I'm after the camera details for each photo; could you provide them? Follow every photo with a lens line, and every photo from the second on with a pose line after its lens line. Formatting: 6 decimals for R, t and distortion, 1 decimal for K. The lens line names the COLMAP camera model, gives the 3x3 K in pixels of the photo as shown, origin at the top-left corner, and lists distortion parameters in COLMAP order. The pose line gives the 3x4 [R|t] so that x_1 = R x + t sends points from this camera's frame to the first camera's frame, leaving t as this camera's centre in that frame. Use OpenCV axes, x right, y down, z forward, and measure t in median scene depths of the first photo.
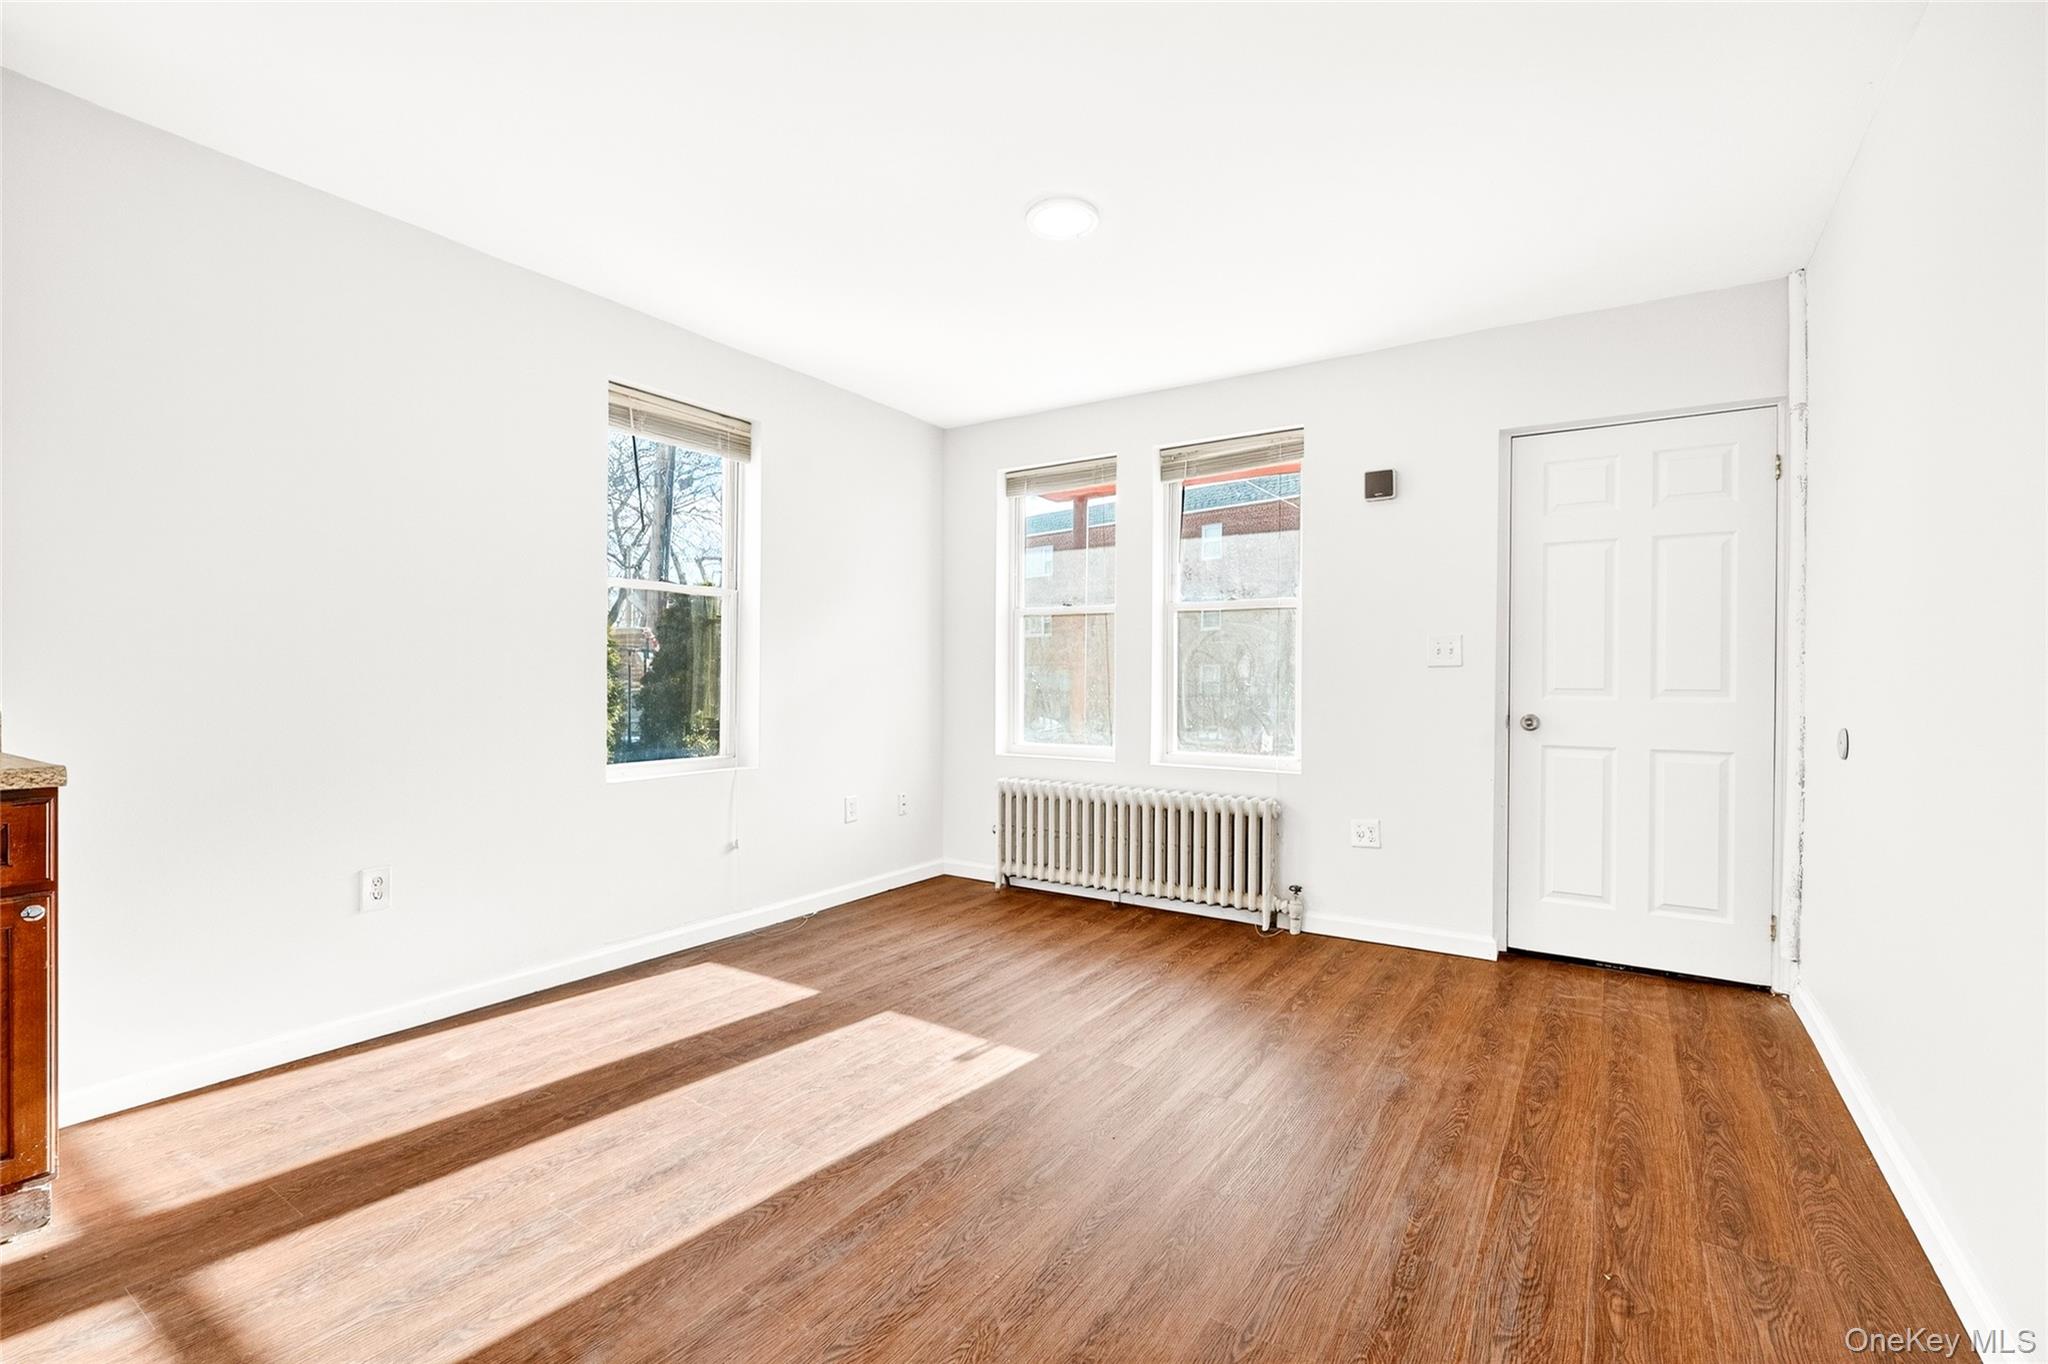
lens RADIAL K [[916.1, 0, 1018.7], [0, 916.1, 681.4], [0, 0, 1]] dist [-0.003168, 0.000304]
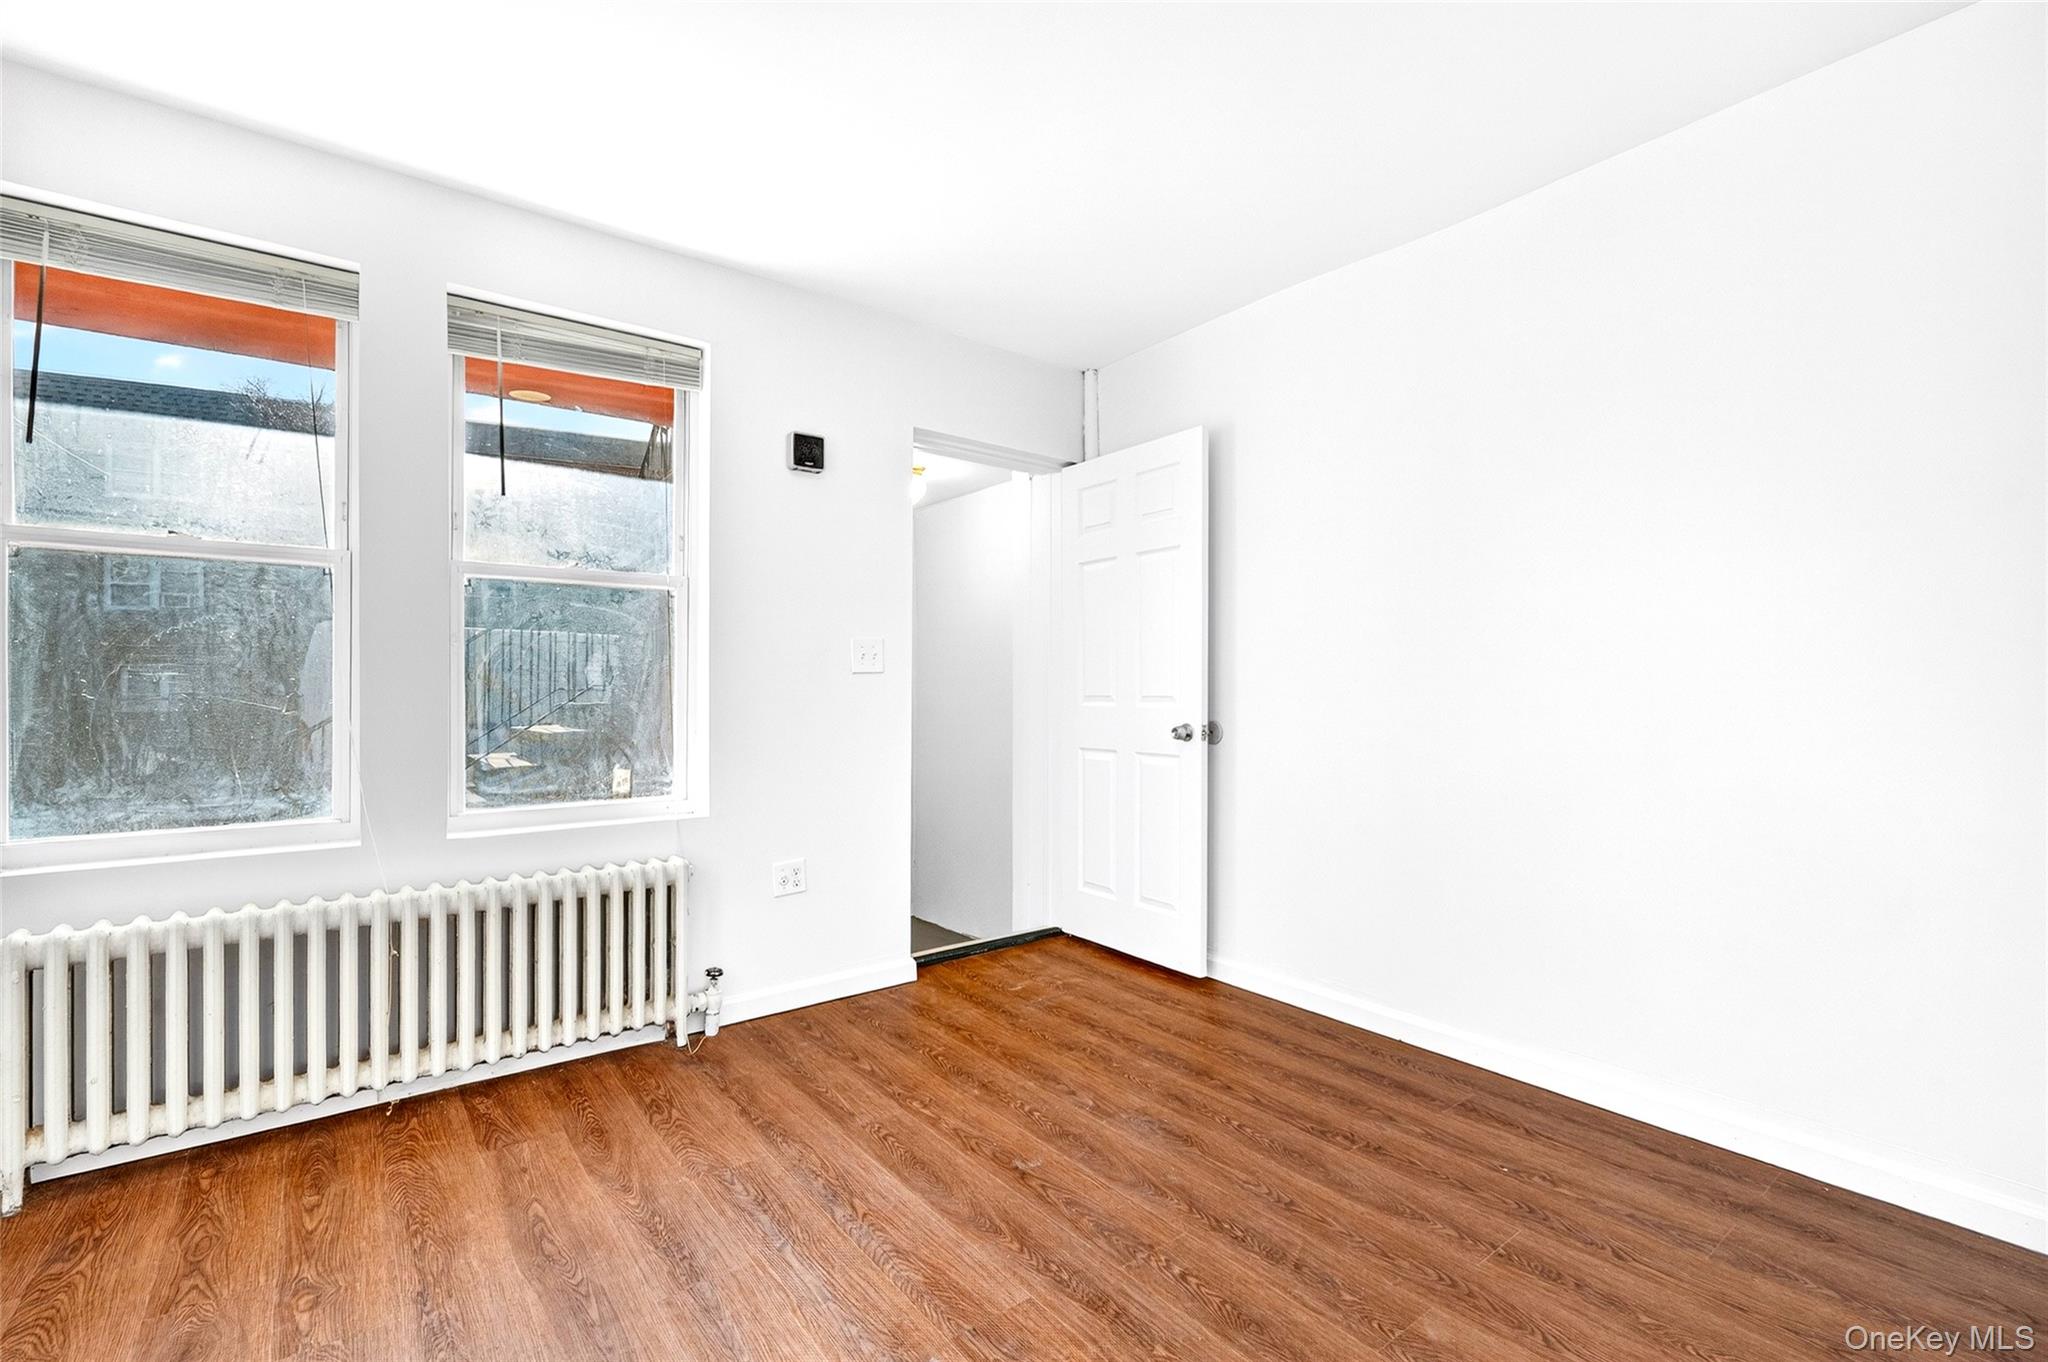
lens RADIAL K [[914.6, 0, 1038.0], [0, 914.6, 686.3], [0, 0, 1]] dist [-0.008981, -0.000217]
pose [[0.309943, -0.007076, 0.950729, -0.335388], [0.006157, 0.999966, 0.005435, -0.006758], [-0.950735, 0.004169, 0.309976, 0.562090]]
